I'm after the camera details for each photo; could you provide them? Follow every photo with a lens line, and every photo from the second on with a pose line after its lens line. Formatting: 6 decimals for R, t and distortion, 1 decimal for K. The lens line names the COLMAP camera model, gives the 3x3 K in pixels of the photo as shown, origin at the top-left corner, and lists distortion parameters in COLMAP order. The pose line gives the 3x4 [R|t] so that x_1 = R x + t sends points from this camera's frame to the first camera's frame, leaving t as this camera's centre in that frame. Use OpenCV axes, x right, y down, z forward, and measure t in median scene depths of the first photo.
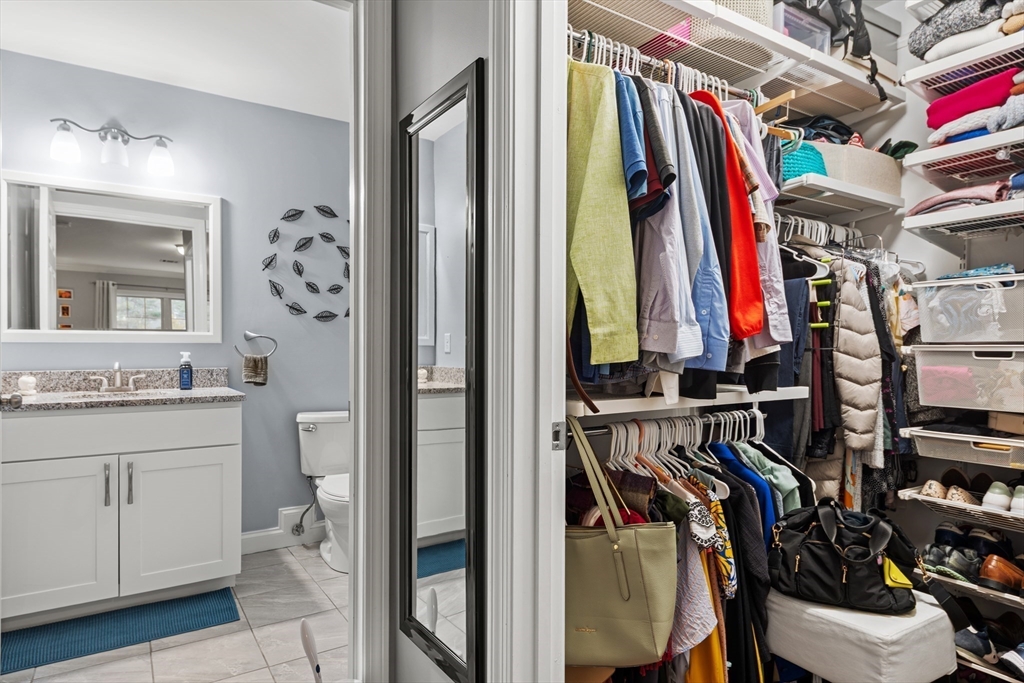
lens RADIAL K [[595.3, 0, 512.0], [0, 595.3, 341.5], [0, 0, 1]] dist [0.038045, -0.019196]
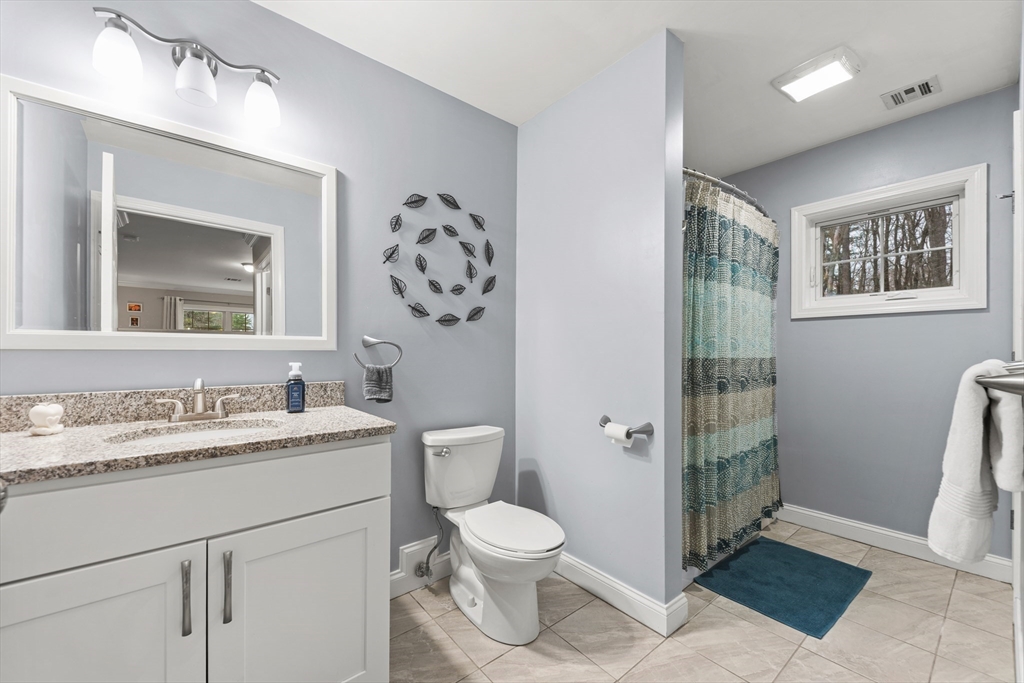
lens RADIAL K [[398.5, 0, 515.8], [0, 398.5, 346.1], [0, 0, 1]] dist [0.023789, -0.010083]
pose [[0.993447, 0.001059, 0.114291, -0.302683], [-0.000239, 0.999974, -0.007189, 0.000638], [-0.114296, 0.007115, 0.993421, 0.436238]]
